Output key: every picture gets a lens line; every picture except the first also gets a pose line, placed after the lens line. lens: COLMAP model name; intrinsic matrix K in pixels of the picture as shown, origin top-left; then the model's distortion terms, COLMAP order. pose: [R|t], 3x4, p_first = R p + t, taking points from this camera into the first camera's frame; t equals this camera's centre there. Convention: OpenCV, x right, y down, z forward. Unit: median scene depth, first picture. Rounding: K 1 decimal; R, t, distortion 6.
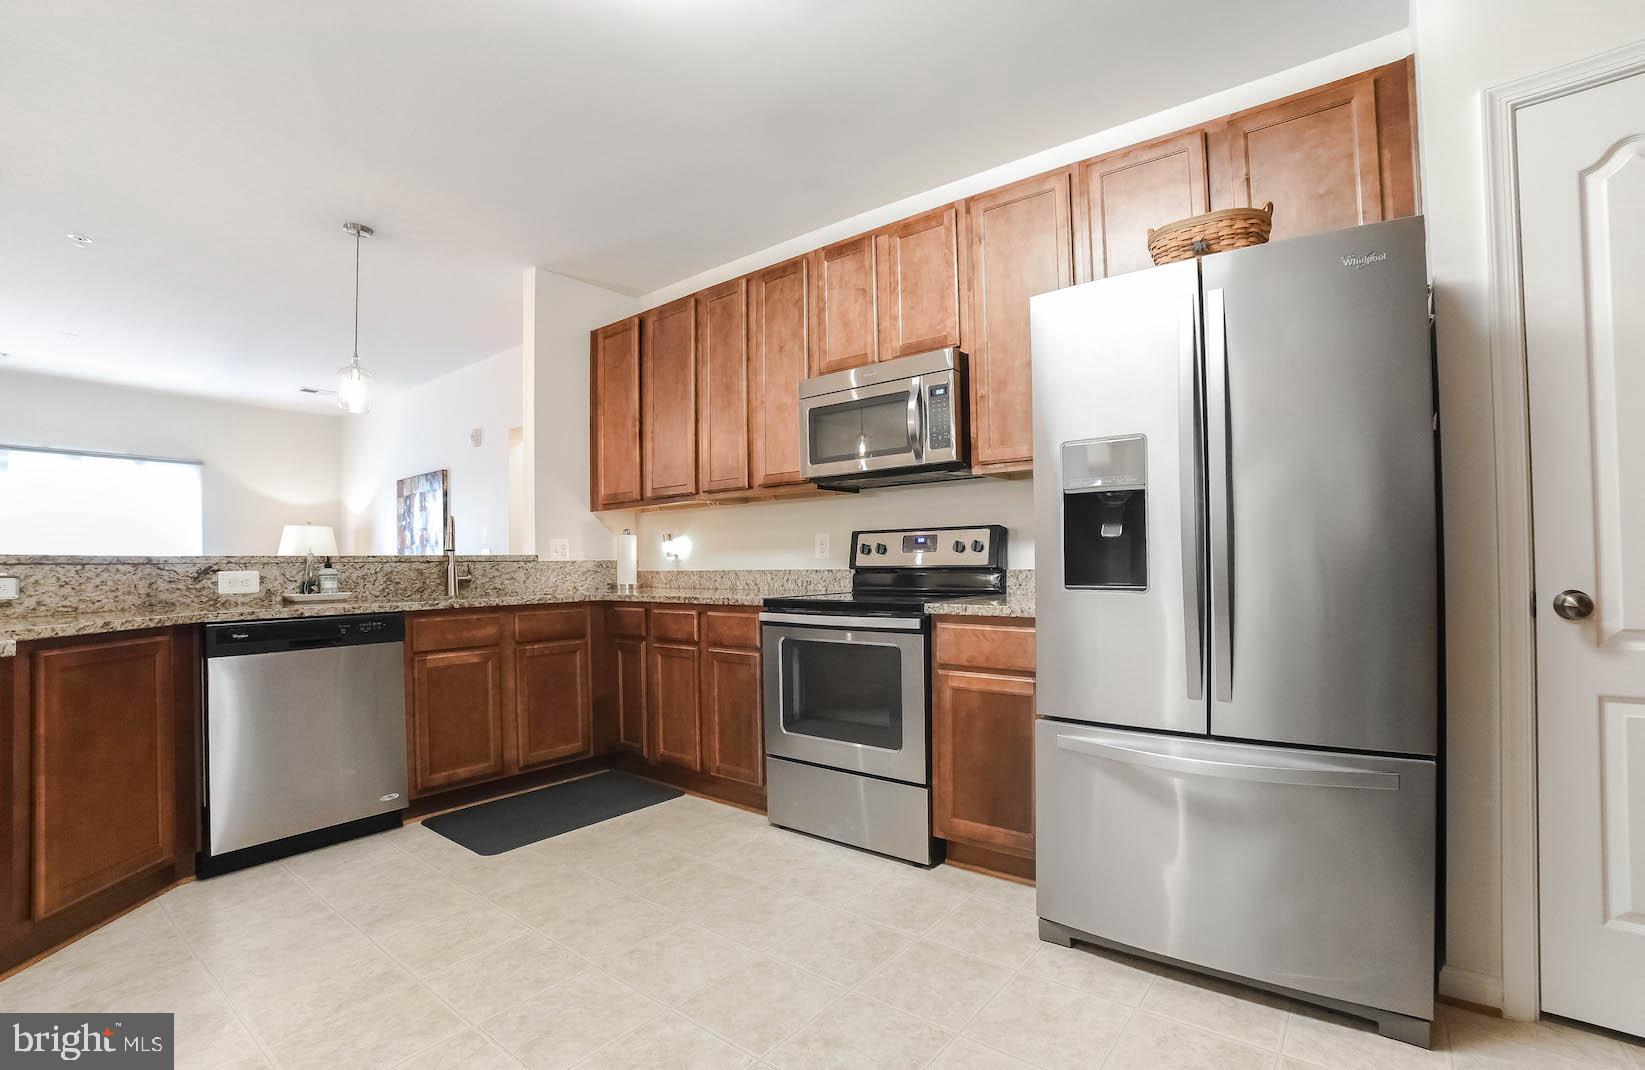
lens RADIAL K [[719.3, 0, 895.3], [0, 719.3, 561.3], [0, 0, 1]] dist [-0.091513, 0.035148]
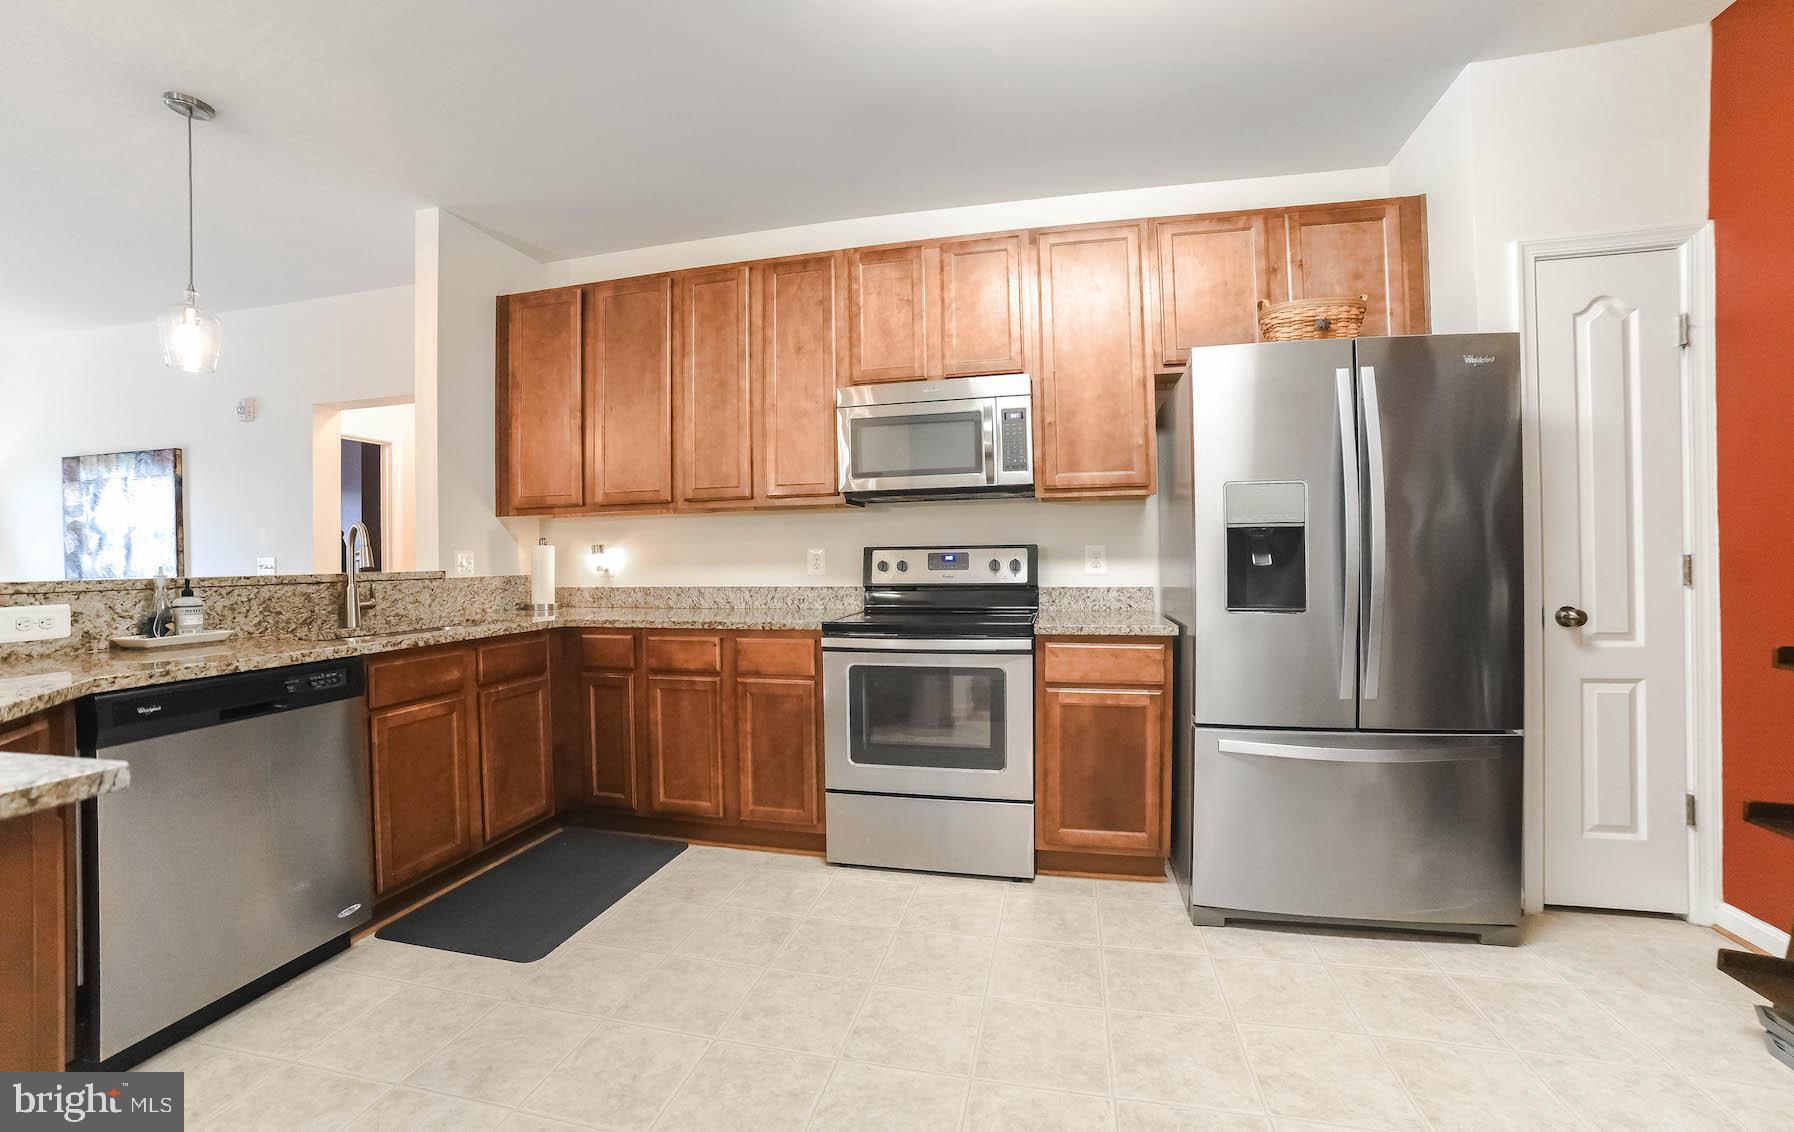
lens RADIAL K [[720.0, 0, 897.0], [0, 720.0, 566.0], [0, 0, 1]] dist [-0.086596, 0.031513]
pose [[0.927093, -0.001817, 0.374828, -0.410823], [-0.000541, 0.999981, 0.006185, -0.024421], [-0.374832, -0.005936, 0.927074, 0.097566]]
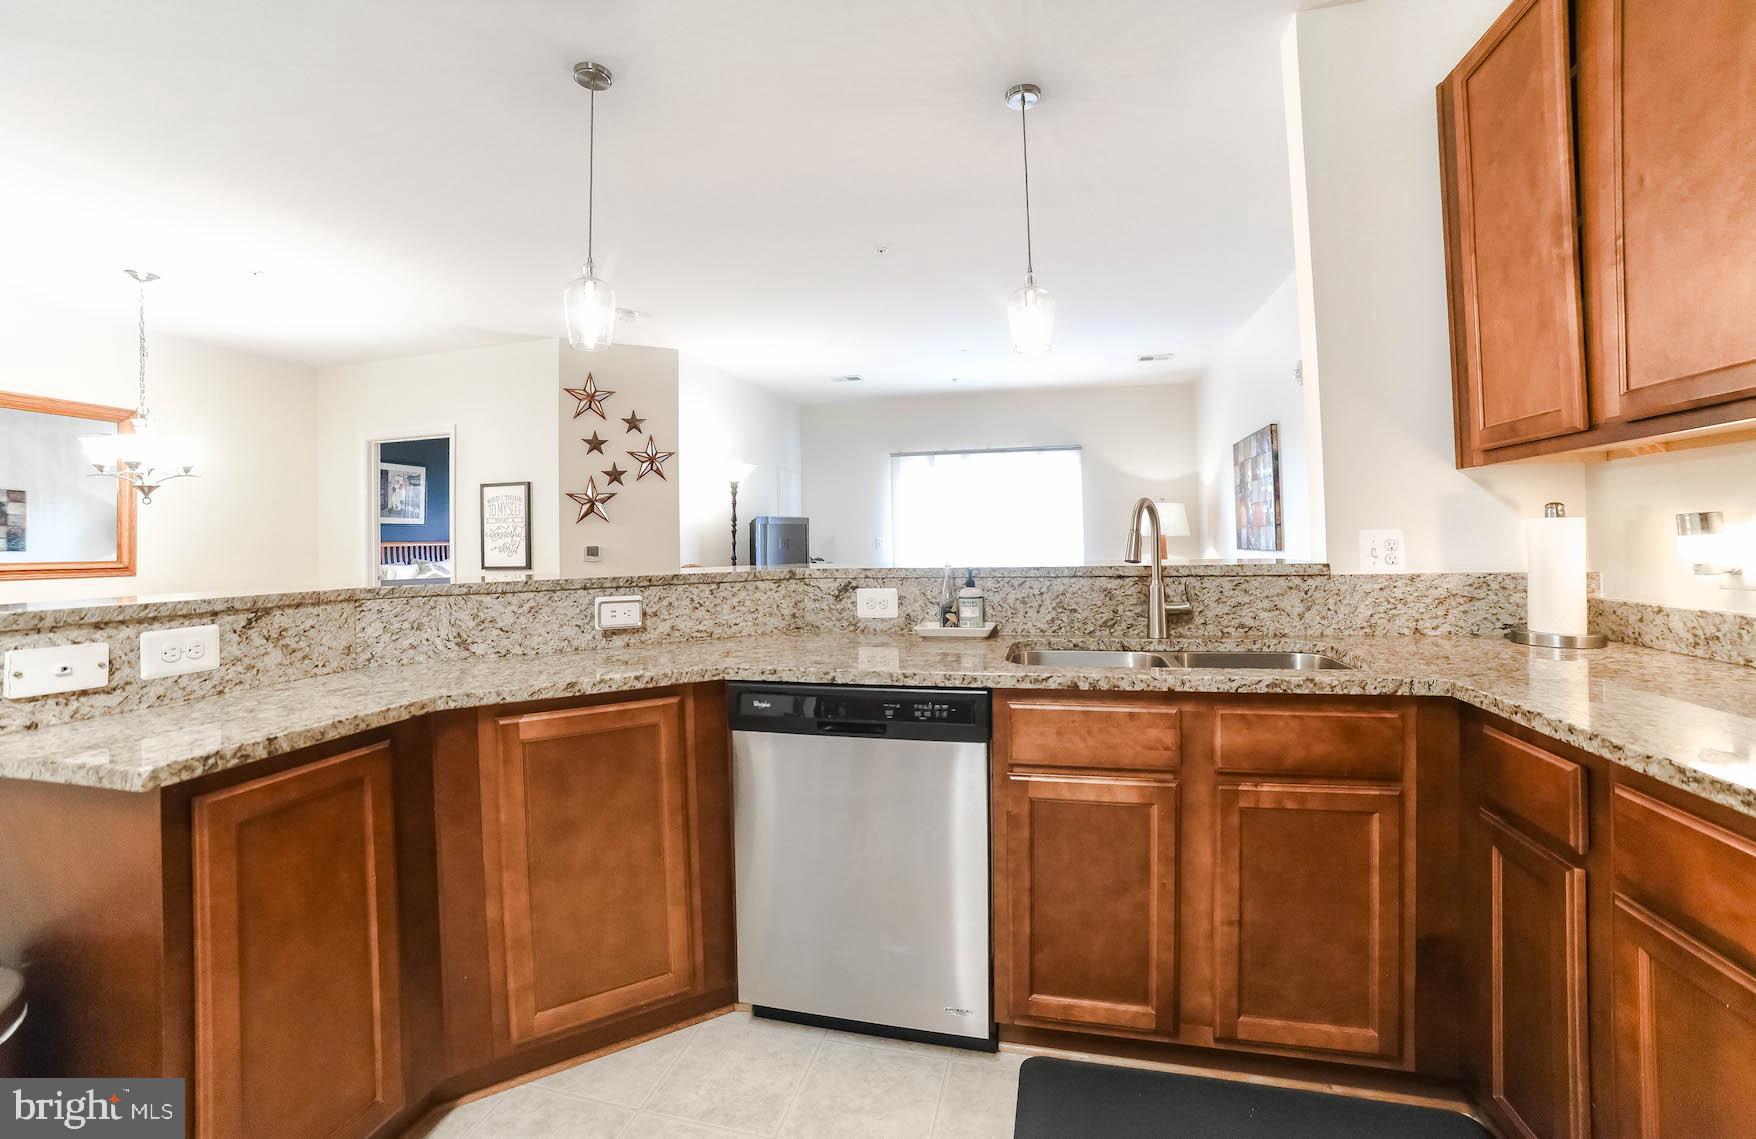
lens RADIAL K [[714.8, 0, 891.5], [0, 714.8, 530.7], [0, 0, 1]] dist [-0.077519, 0.026997]
pose [[0.372233, -0.001009, -0.928139, -0.201011], [0.011712, 0.999925, 0.003610, -0.047354], [0.928065, -0.012214, 0.372217, 0.651541]]
